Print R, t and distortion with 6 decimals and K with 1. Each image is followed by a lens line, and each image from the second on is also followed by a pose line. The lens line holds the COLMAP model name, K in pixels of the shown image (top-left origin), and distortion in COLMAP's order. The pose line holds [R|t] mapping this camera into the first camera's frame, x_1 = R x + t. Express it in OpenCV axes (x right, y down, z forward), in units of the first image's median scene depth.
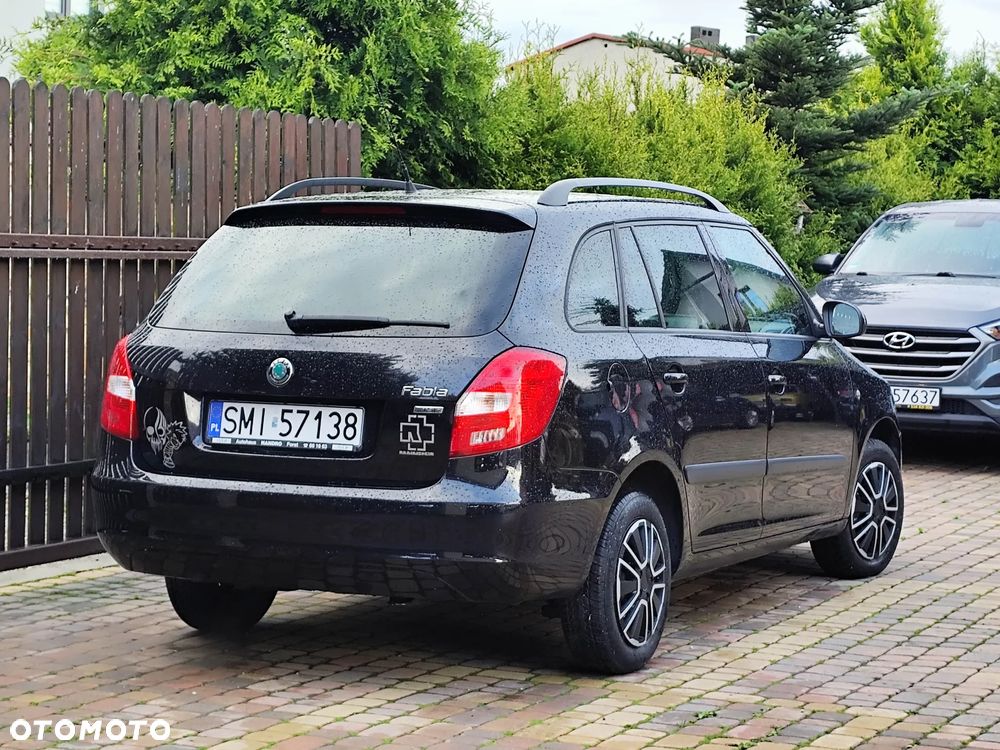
lens RADIAL K [[2385.1, 0, 500.0], [0, 2385.1, 375.4], [0, 0, 1]] dist [0.116958, 0.514778]
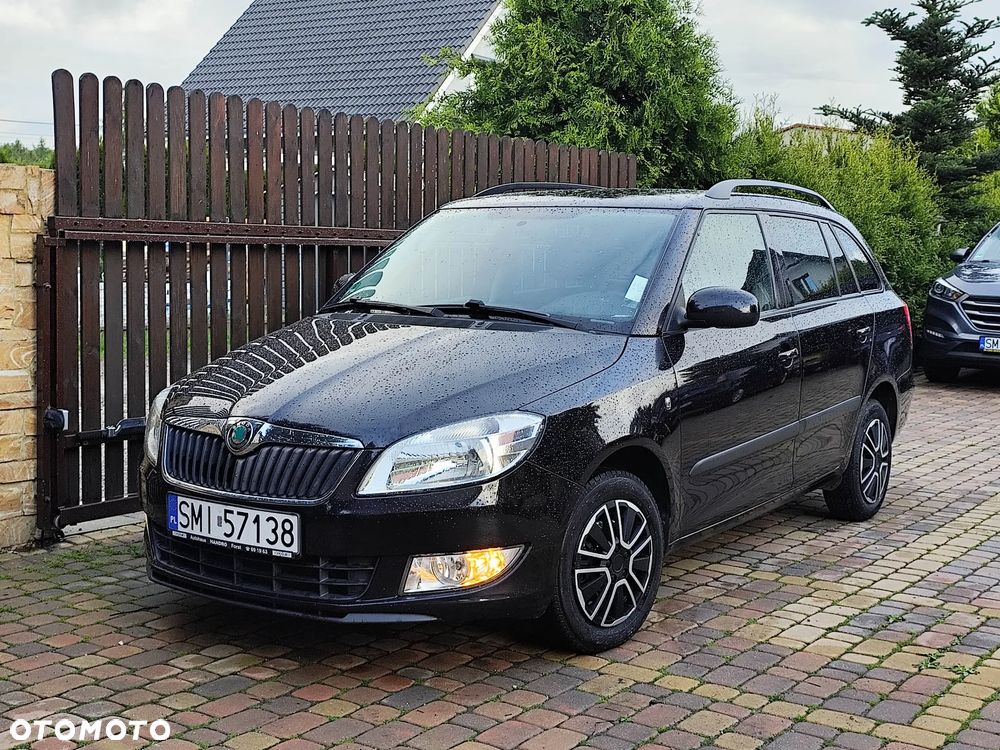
lens RADIAL K [[1318.5, 0, 504.8], [0, 1318.5, 386.6], [0, 0, 1]] dist [0.061224, -0.107001]
pose [[0.984690, 0.015008, -0.173669, 0.005660], [-0.006771, 0.998828, 0.047924, -0.004913], [0.174185, -0.046014, 0.983637, 0.271743]]
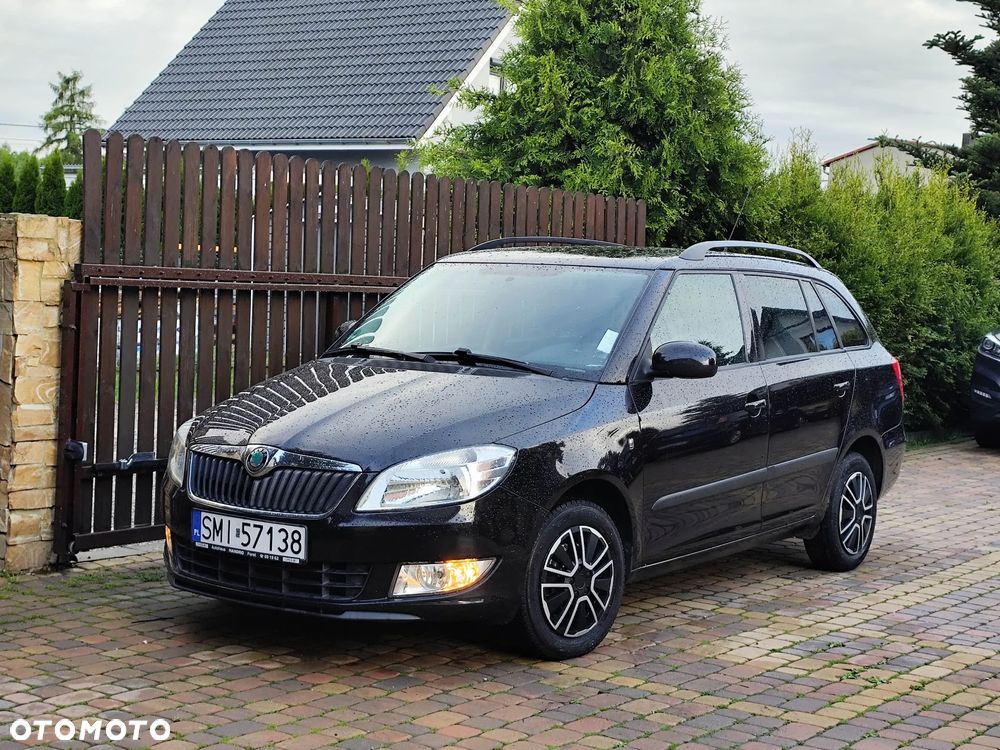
lens RADIAL K [[1660.2, 0, 496.2], [0, 1660.2, 376.7], [0, 0, 1]] dist [0.099258, -0.245103]
pose [[0.980420, 0.027745, -0.194952, 0.066699], [-0.027869, 0.999609, 0.002109, -0.003464], [0.194934, 0.003365, 0.980811, 0.044517]]
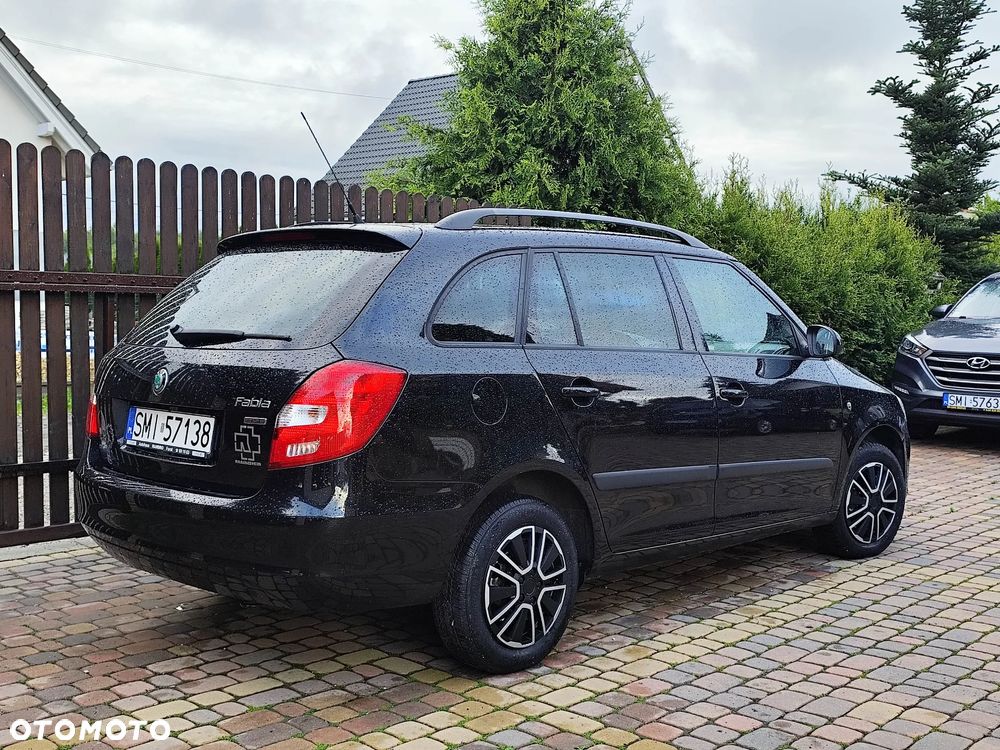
lens RADIAL K [[1110.2, 0, 503.0], [0, 1110.2, 380.0], [0, 0, 1]] dist [0.057498, -0.066273]
pose [[0.949303, 0.012404, -0.314118, 0.190948], [-0.012248, 0.999922, 0.002470, -0.004758], [0.314124, 0.001502, 0.949381, 0.504414]]
